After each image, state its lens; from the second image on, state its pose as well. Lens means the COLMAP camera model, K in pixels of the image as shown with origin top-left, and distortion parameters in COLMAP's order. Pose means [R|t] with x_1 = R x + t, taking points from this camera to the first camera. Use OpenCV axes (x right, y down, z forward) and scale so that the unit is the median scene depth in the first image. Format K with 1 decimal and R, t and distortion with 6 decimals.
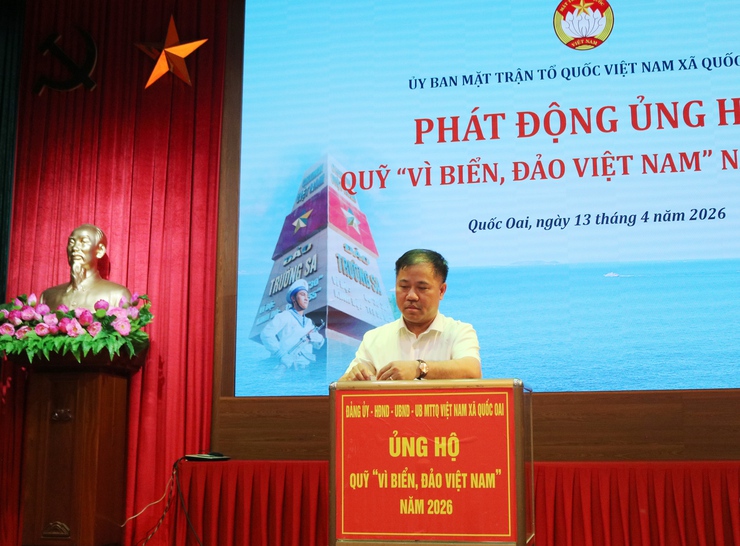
lens RADIAL K [[972.9, 0, 402.5], [0, 972.9, 274.0], [0, 0, 1]] dist [-0.113727, 0.124367]
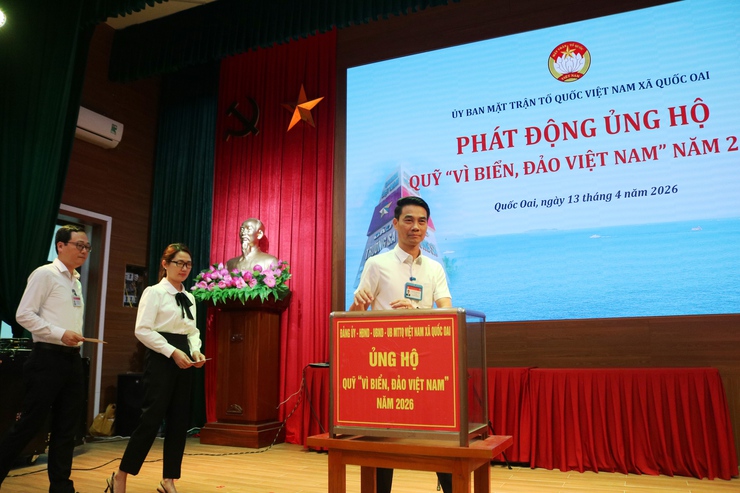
lens RADIAL K [[601.0, 0, 368.8], [0, 601.0, 244.9], [0, 0, 1]] dist [-0.155085, 0.126532]
pose [[0.974387, -0.036427, -0.221906, 0.081323], [0.034096, 0.999316, -0.014331, 0.013802], [0.222277, 0.006398, 0.974963, 0.082857]]
